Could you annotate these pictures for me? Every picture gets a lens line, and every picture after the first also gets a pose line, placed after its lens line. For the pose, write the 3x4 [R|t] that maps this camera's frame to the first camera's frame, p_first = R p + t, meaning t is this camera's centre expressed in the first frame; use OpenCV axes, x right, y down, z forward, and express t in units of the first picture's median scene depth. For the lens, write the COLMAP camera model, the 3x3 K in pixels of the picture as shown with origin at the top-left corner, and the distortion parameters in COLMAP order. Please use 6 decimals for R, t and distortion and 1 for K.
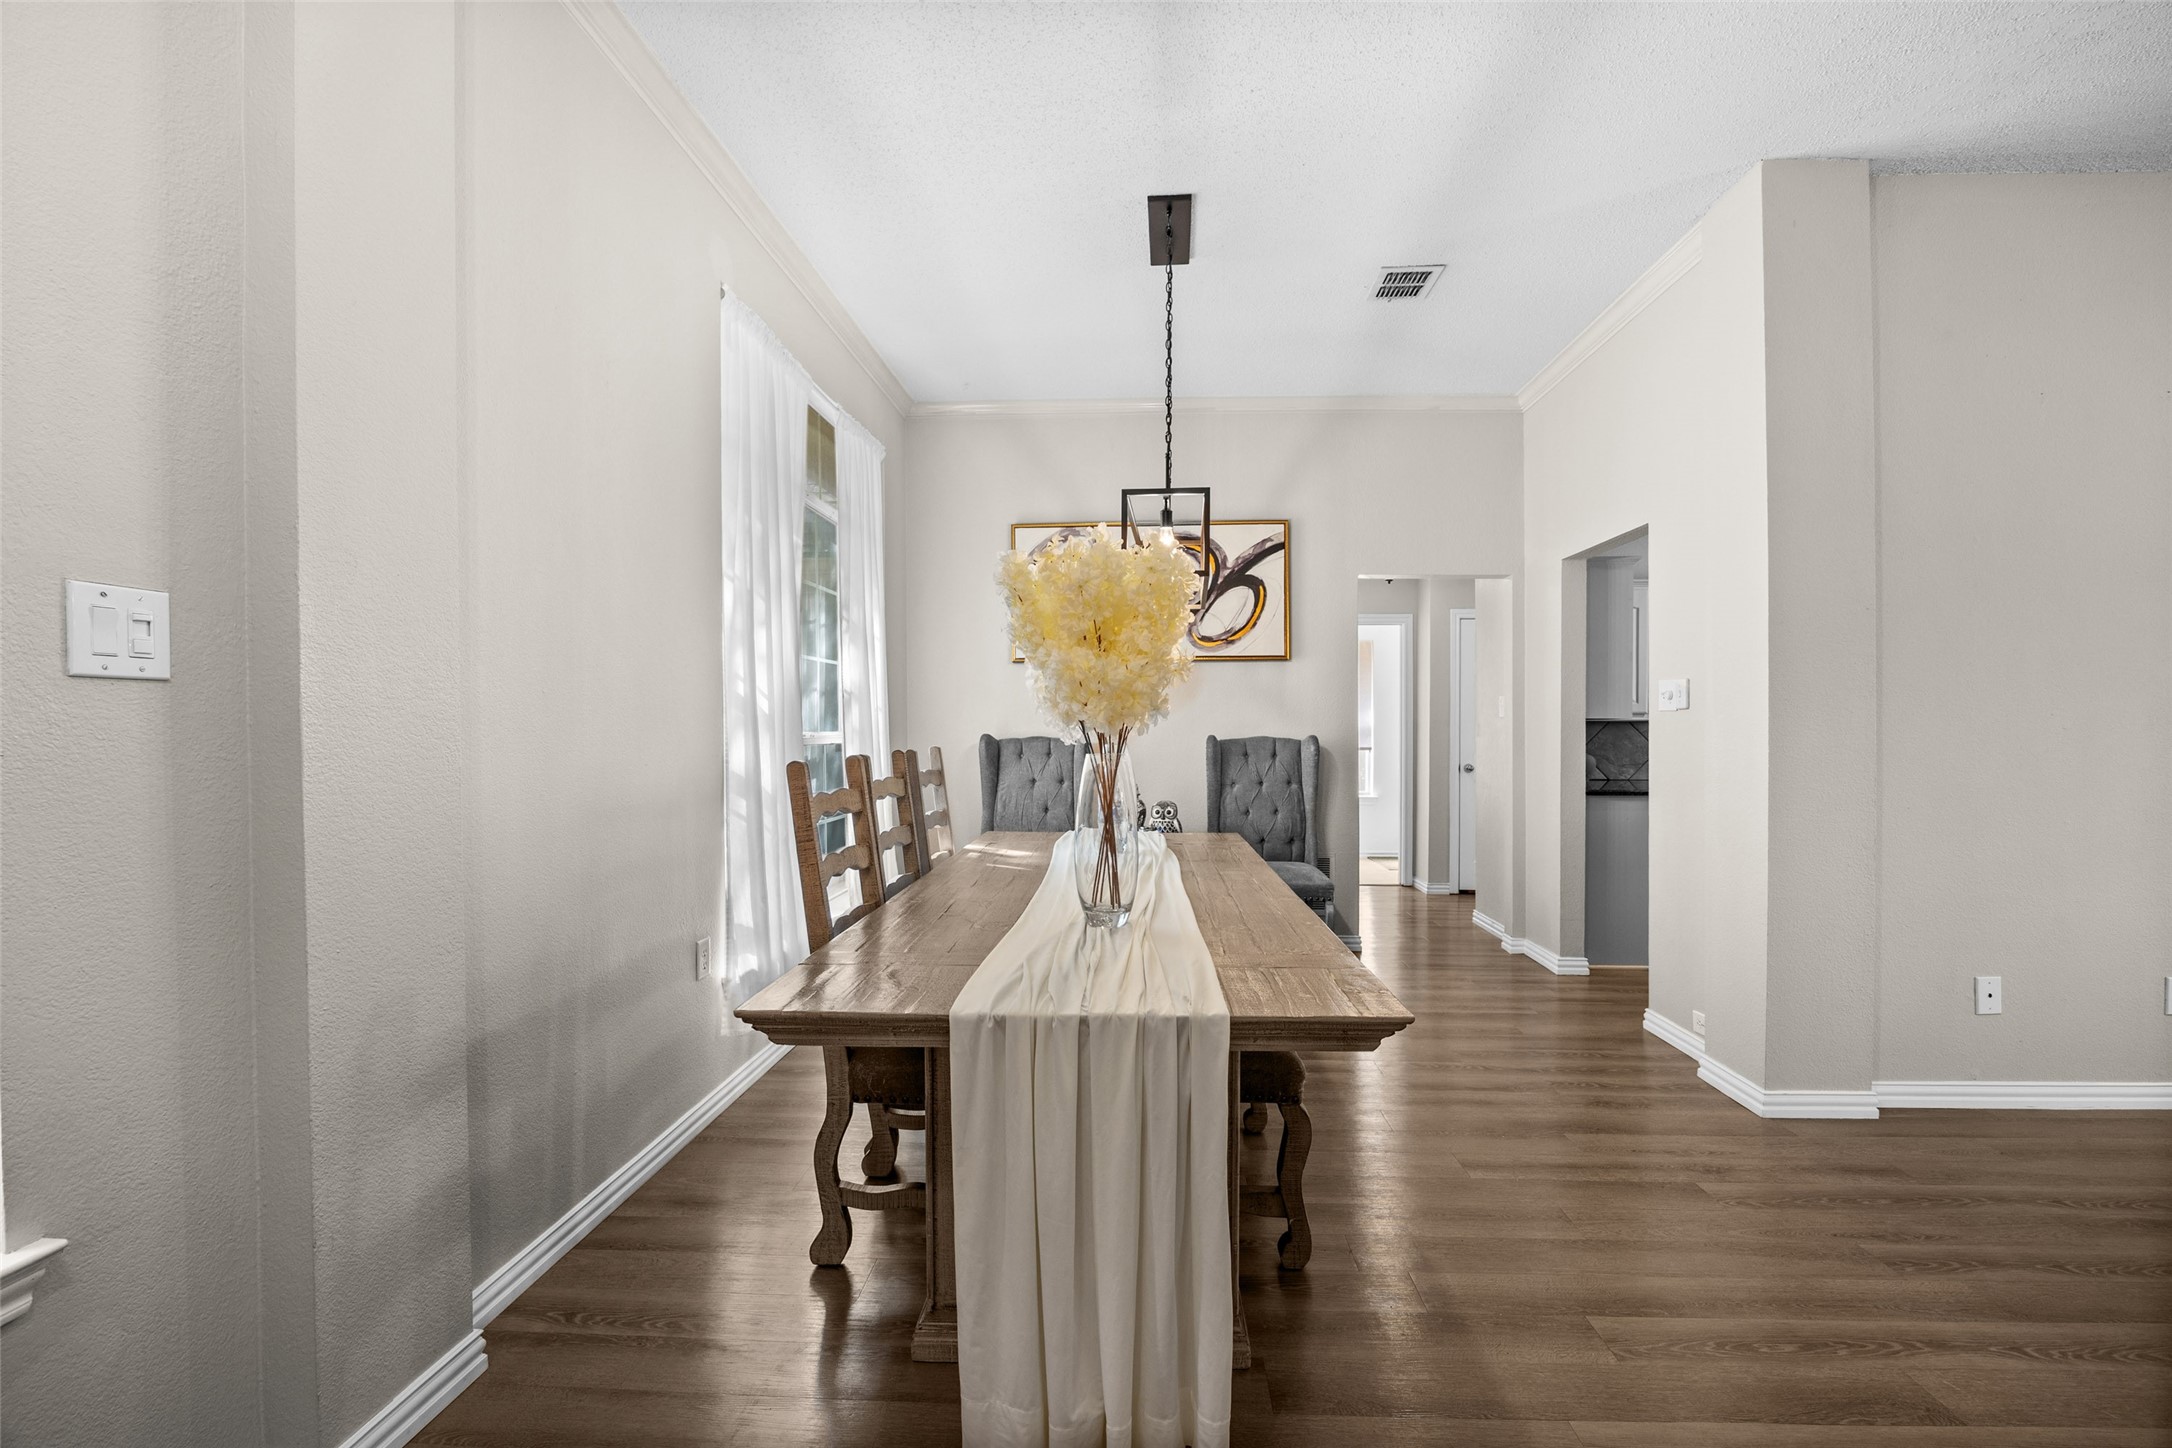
lens RADIAL K [[935.0, 0, 1093.1], [0, 935.0, 740.0], [0, 0, 1]] dist [-0.017689, 0.000975]
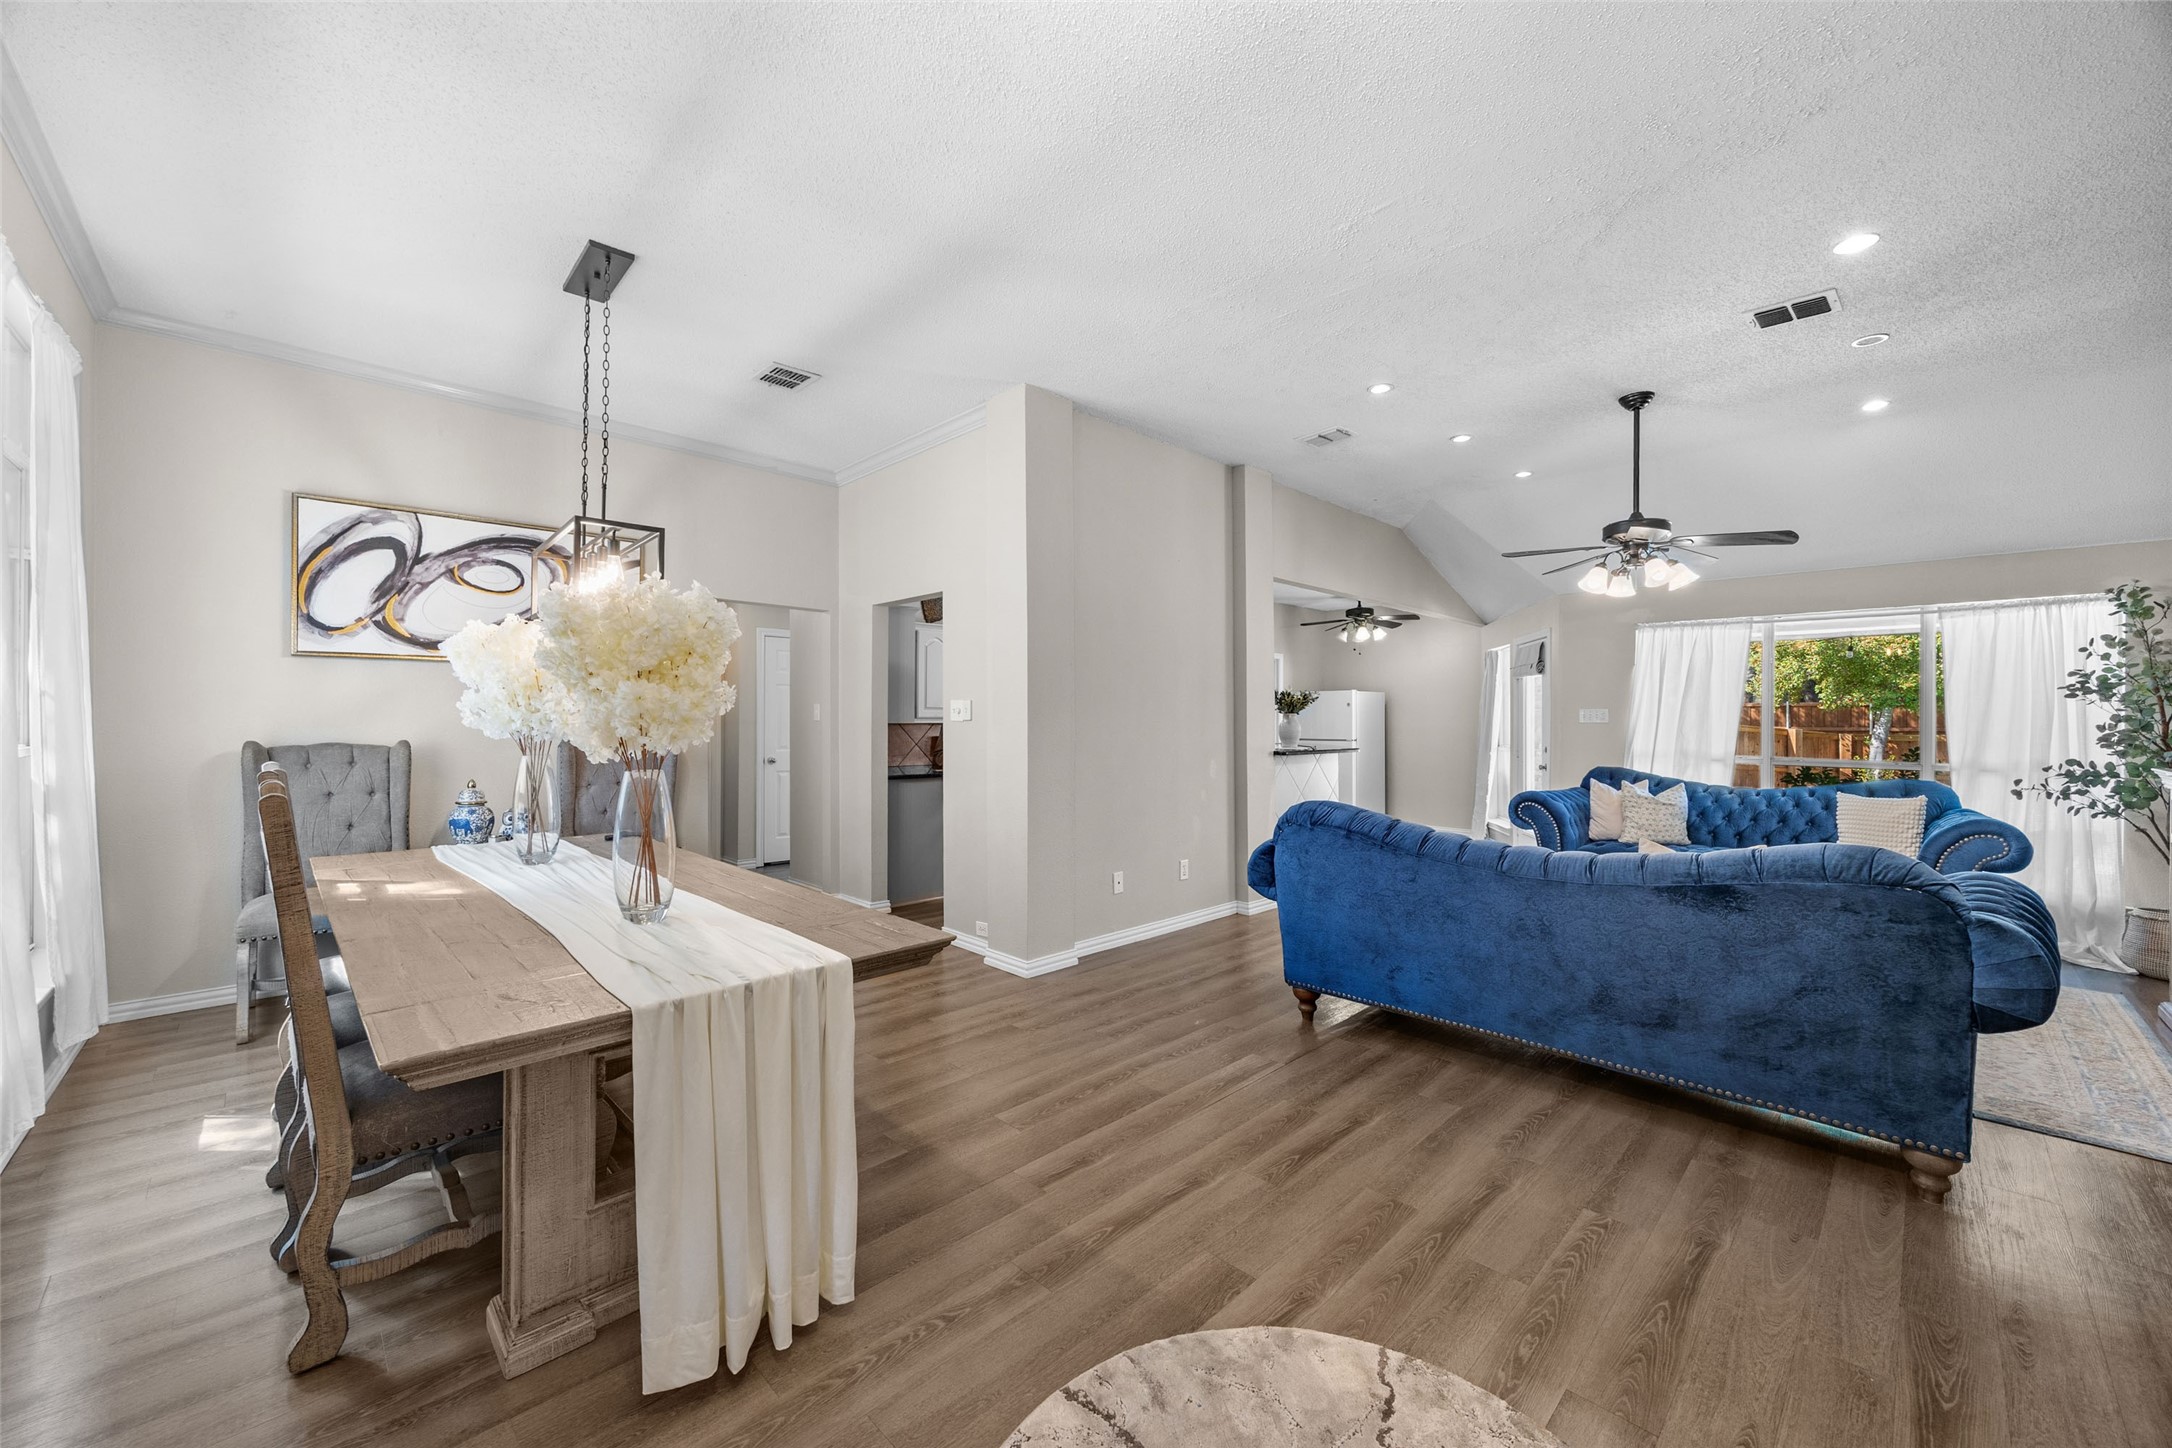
lens RADIAL K [[826.9, 0, 1086.7], [0, 826.9, 714.1], [0, 0, 1]] dist [-0.005255, 0.000099]
pose [[0.677034, 0.009066, 0.735896, -0.216288], [0.004797, 0.999849, -0.016731, -0.020477], [-0.735936, 0.014858, 0.676888, -0.043420]]
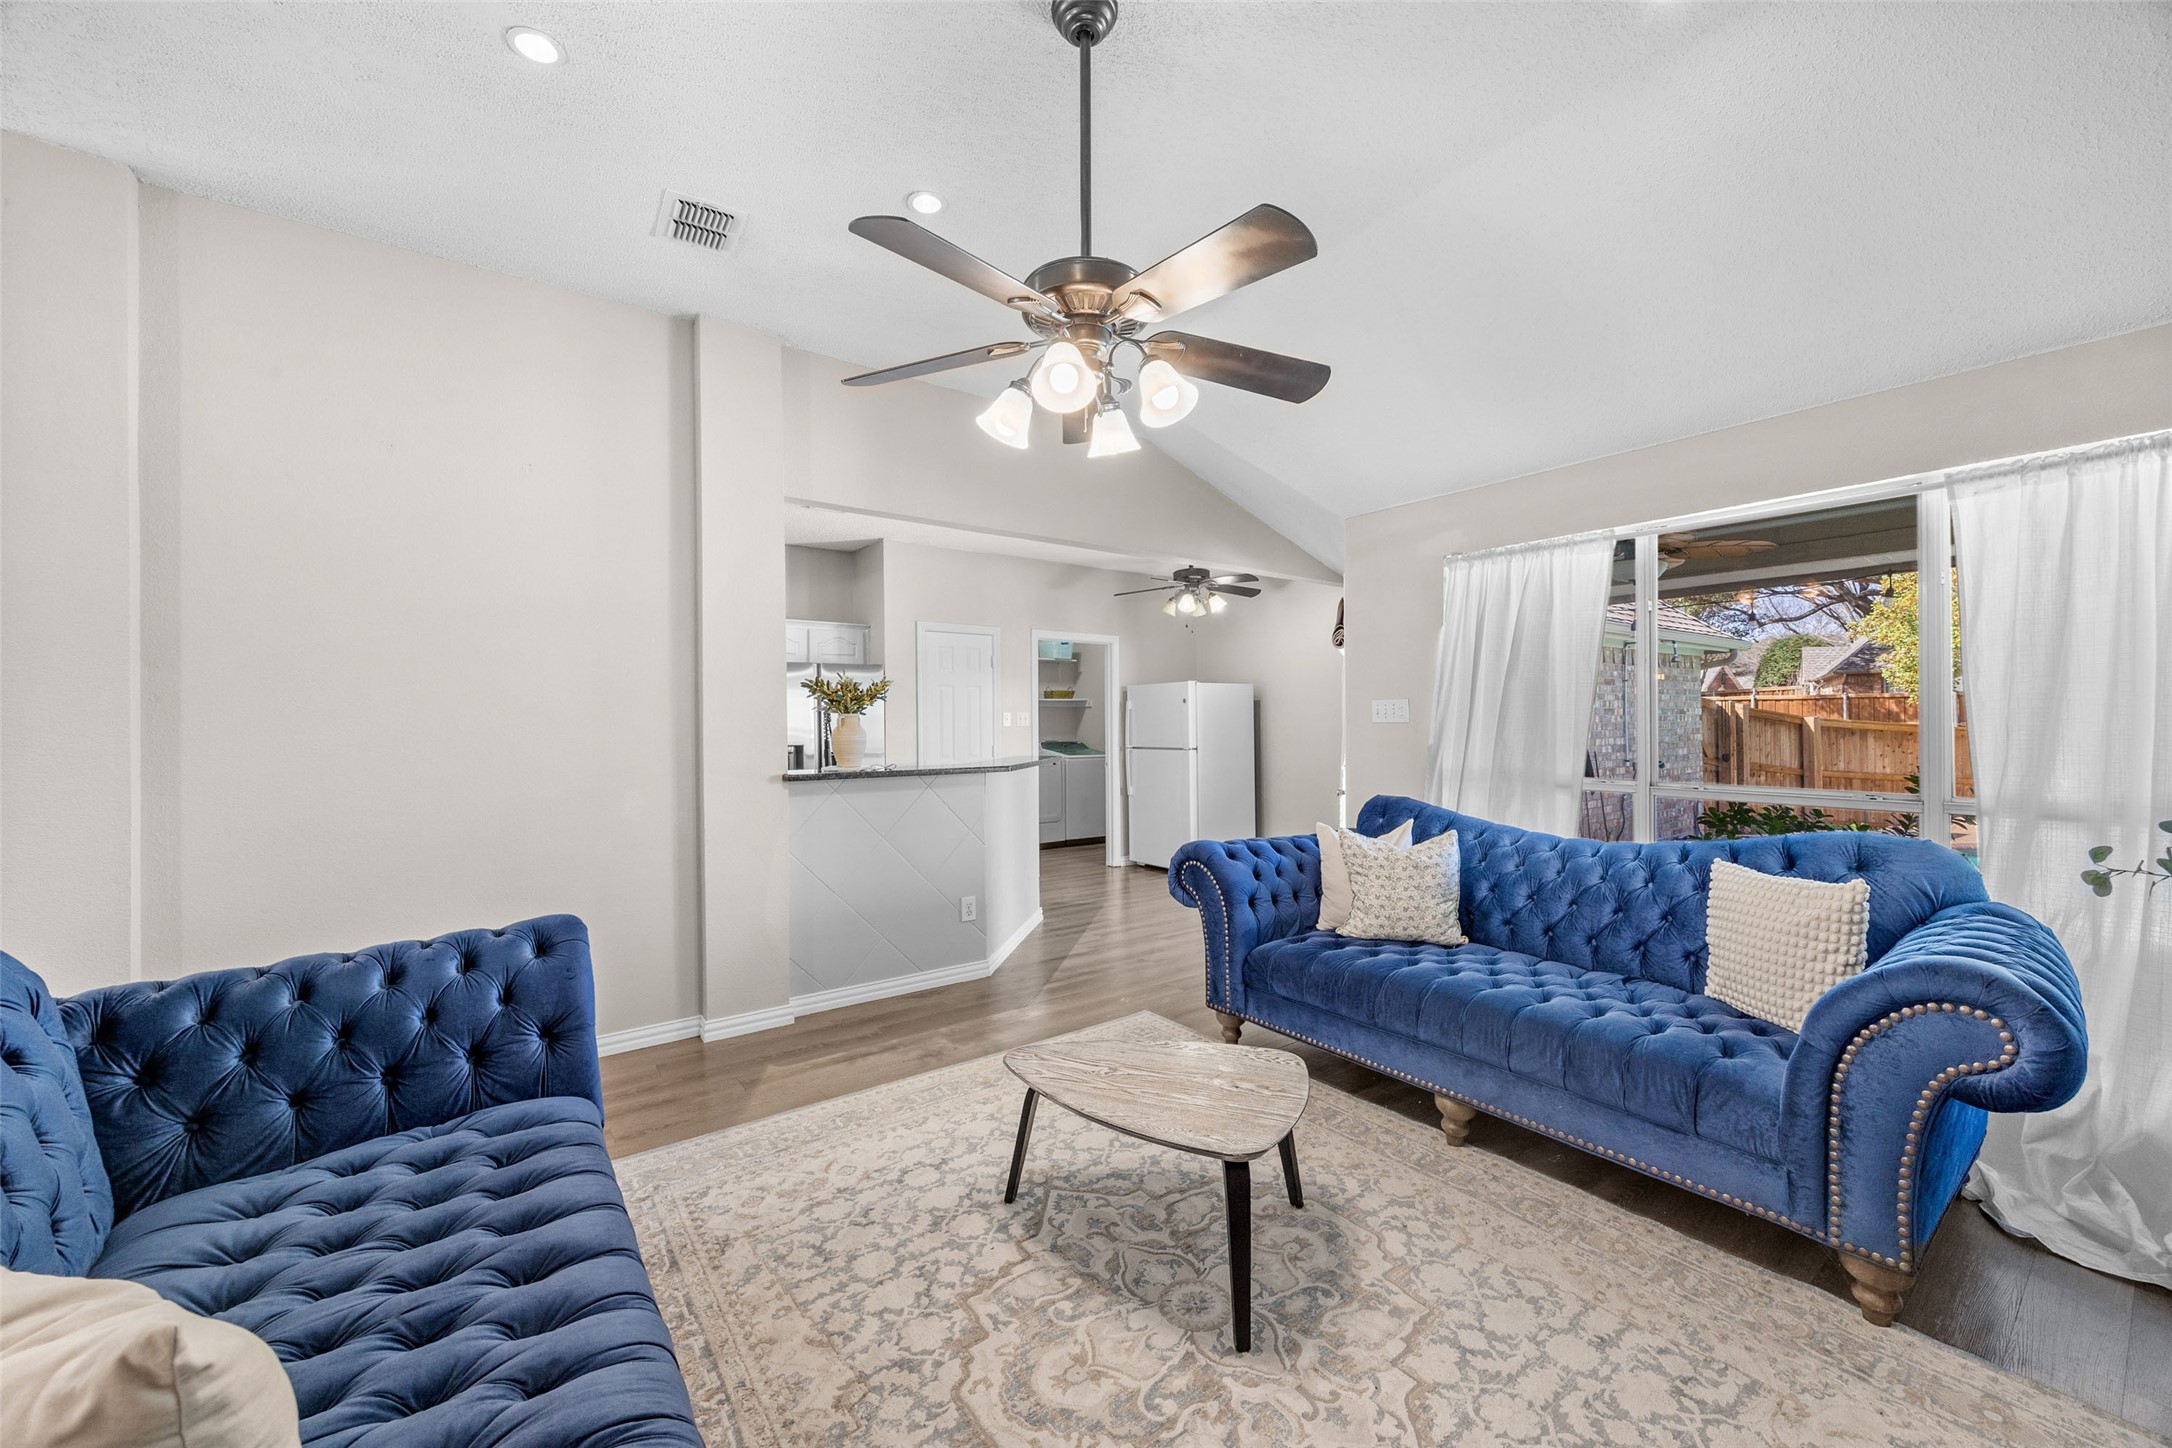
lens RADIAL K [[826.9, 0, 1093.2], [0, 826.9, 719.7], [0, 0, 1]] dist [-0.005255, 0.000099]
pose [[0.768658, -0.001056, 0.639659, 0.974325], [0.014928, 0.999756, -0.016287, -0.017671], [-0.639485, 0.022068, 0.768487, -0.258365]]
